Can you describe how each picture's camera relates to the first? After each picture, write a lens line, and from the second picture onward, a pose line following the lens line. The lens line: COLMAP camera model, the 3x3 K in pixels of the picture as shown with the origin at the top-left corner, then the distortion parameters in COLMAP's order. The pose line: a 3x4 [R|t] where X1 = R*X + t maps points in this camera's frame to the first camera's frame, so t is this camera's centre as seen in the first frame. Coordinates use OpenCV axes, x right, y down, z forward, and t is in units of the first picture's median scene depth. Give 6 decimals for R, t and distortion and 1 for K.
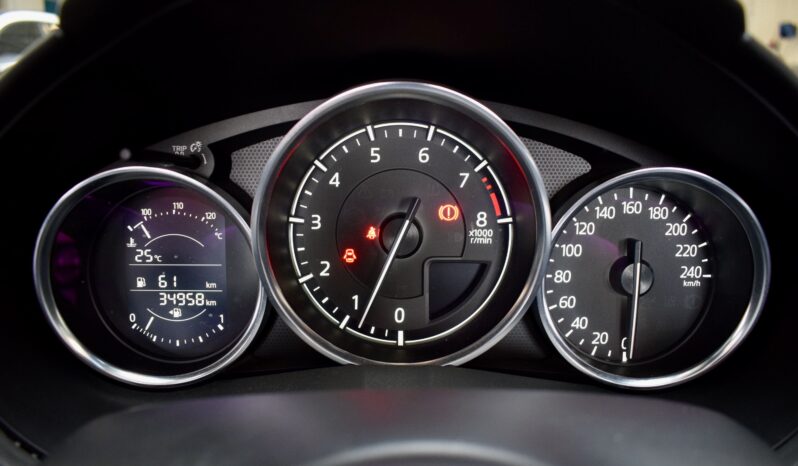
lens RADIAL K [[616.7, 0, 399.0], [0, 616.7, 233.0], [0, 0, 1]] dist [-0.110744, 0.031323]
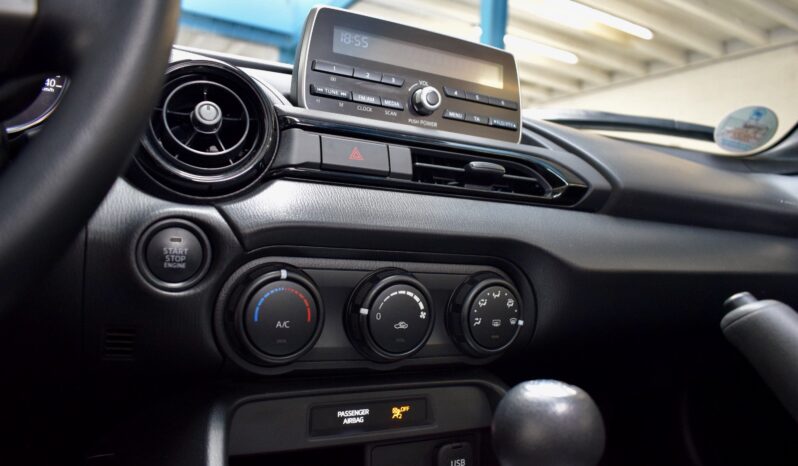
lens RADIAL K [[616.7, 0, 399.0], [0, 616.7, 233.0], [0, 0, 1]] dist [-0.110744, 0.031323]
pose [[0.876727, 0.058654, 0.477399, 0.577566], [0.064527, 0.969222, -0.237581, 0.858513], [-0.476641, 0.239099, 0.845958, -0.611780]]
